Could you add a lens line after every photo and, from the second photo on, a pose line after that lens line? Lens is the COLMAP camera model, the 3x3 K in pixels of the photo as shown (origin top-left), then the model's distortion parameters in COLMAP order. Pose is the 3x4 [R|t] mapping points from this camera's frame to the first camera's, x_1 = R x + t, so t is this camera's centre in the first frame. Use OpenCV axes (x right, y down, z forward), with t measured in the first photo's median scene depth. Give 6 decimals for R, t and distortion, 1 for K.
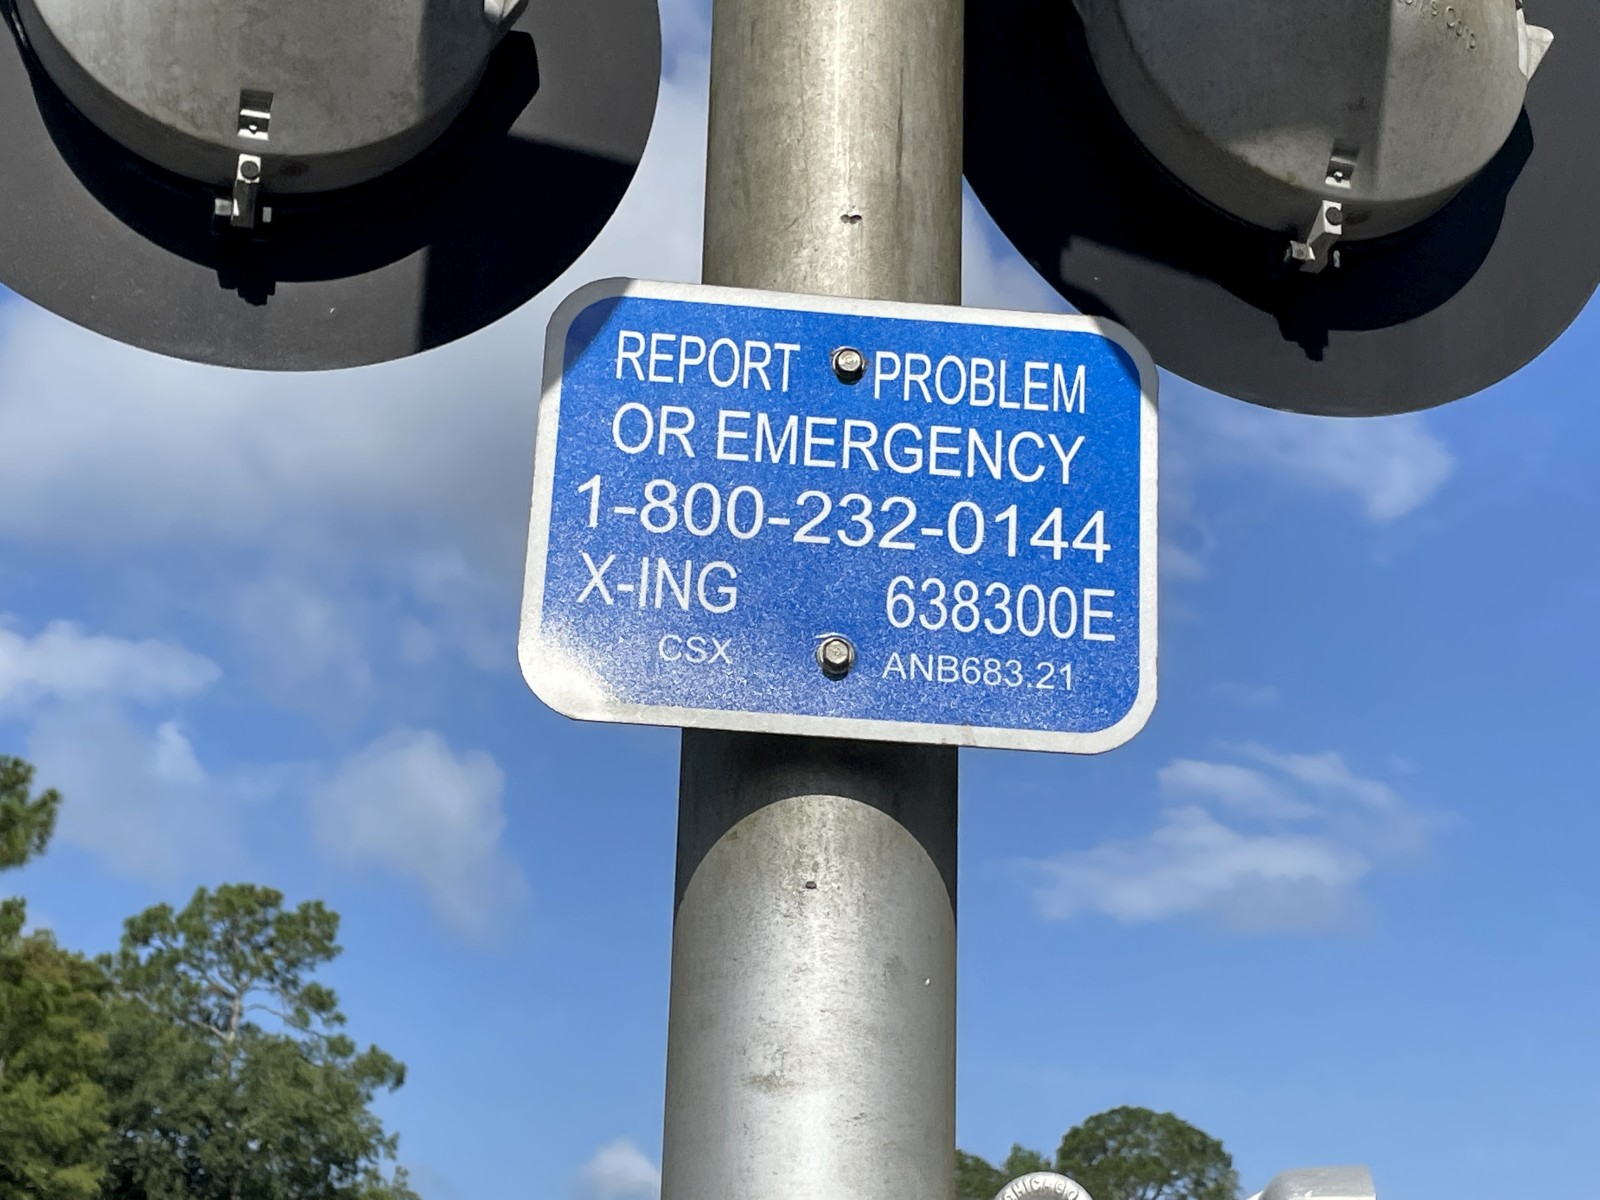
lens RADIAL K [[2626.7, 0, 809.2], [0, 2626.7, 604.9], [0, 0, 1]] dist [0.077248, 0.000000]
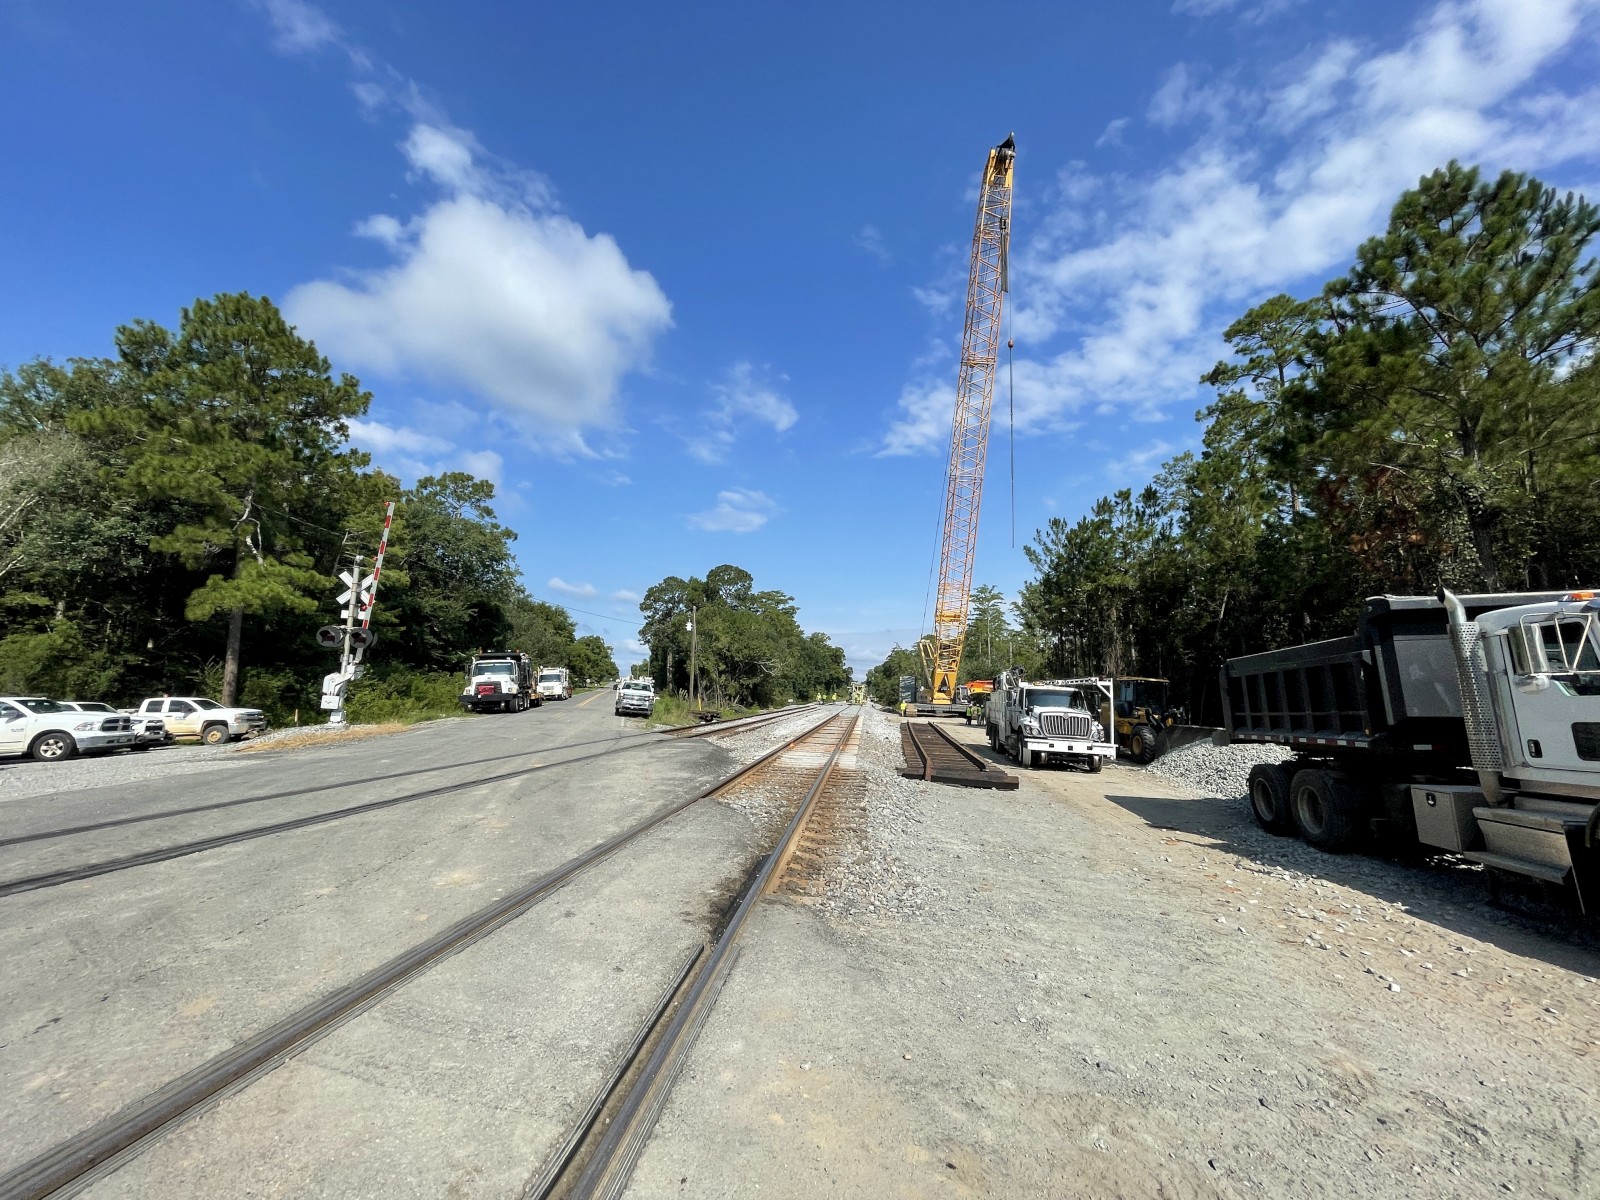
lens RADIAL K [[637.1, 0, 782.5], [0, 637.1, 608.7], [0, 0, 1]] dist [0.009114, 0.000083]
pose [[0.969189, 0.020803, 0.245440, -0.029974], [-0.077308, 0.971770, 0.222906, 0.066696], [-0.233874, -0.235012, 0.943436, 0.175416]]
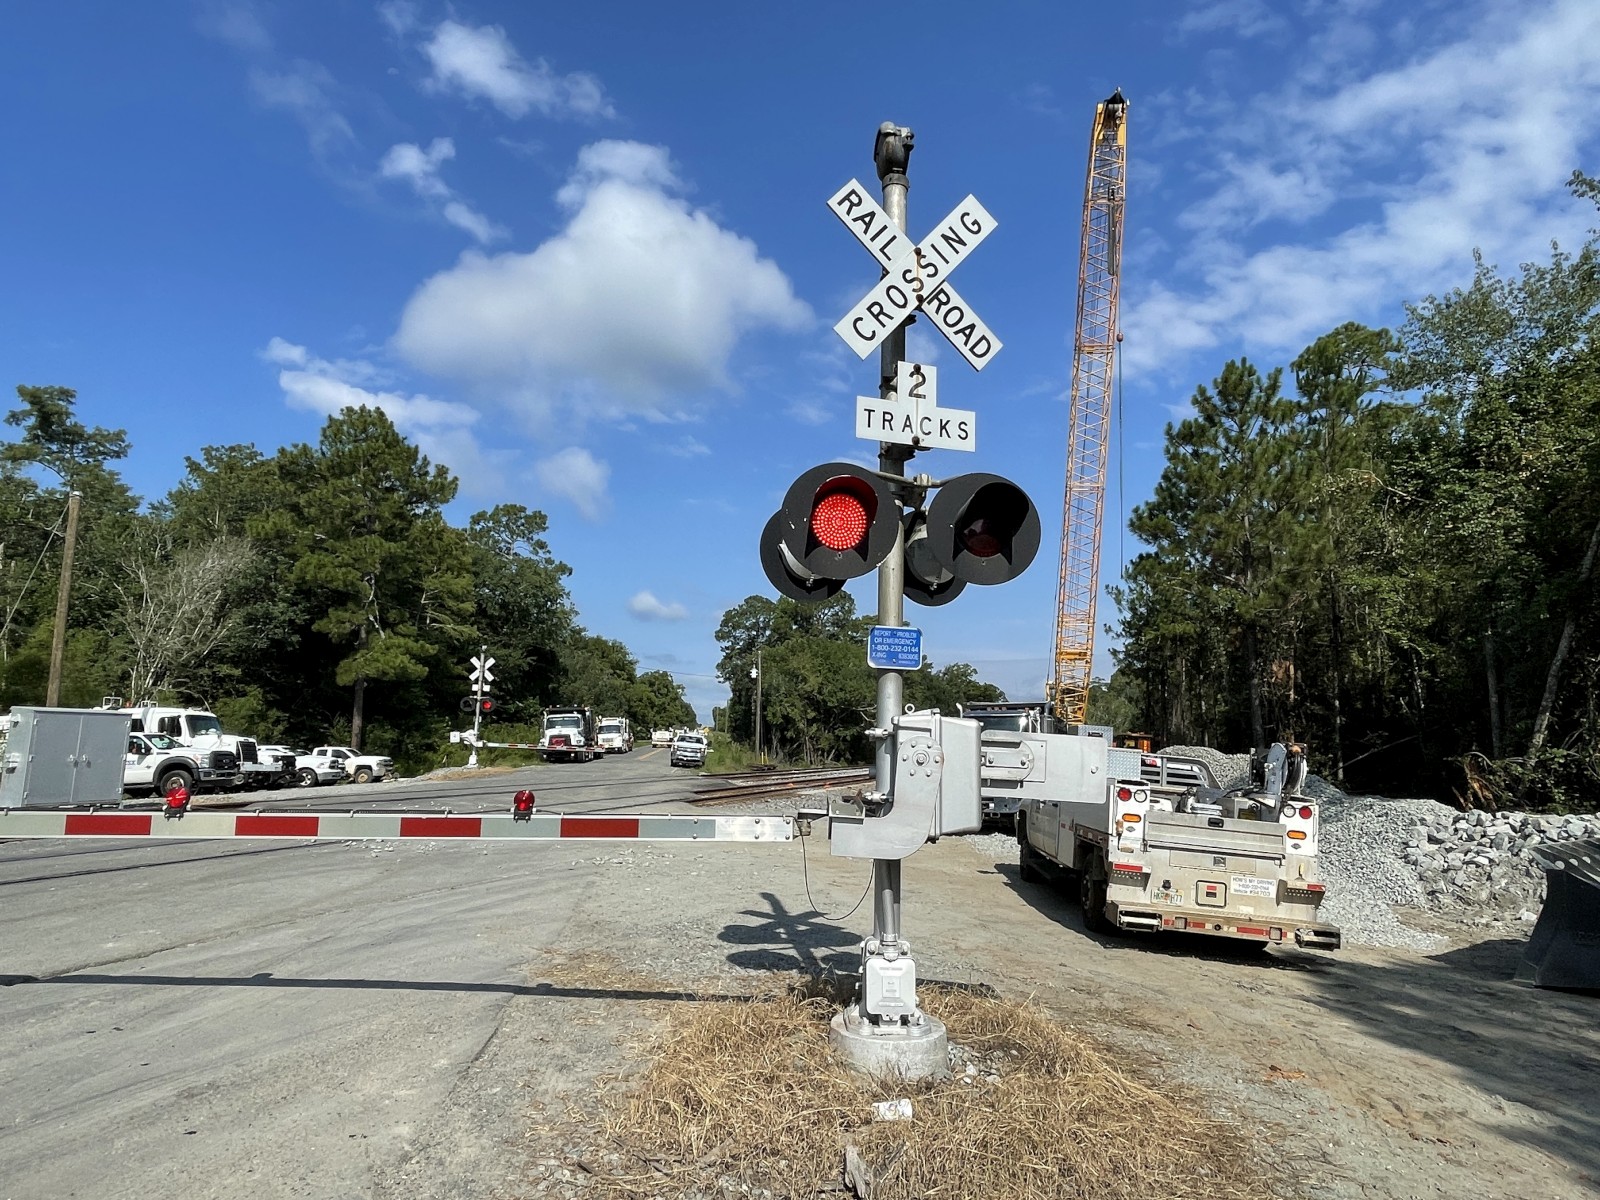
lens RADIAL K [[952.0, 0, 805.2], [0, 952.0, 592.8], [0, 0, 1]] dist [0.000053, -0.004129]
pose [[0.994100, 0.008846, 0.108110, -0.012328], [-0.030615, 0.979030, 0.201402, -0.016381], [-0.104061, -0.203523, 0.973524, -0.045874]]
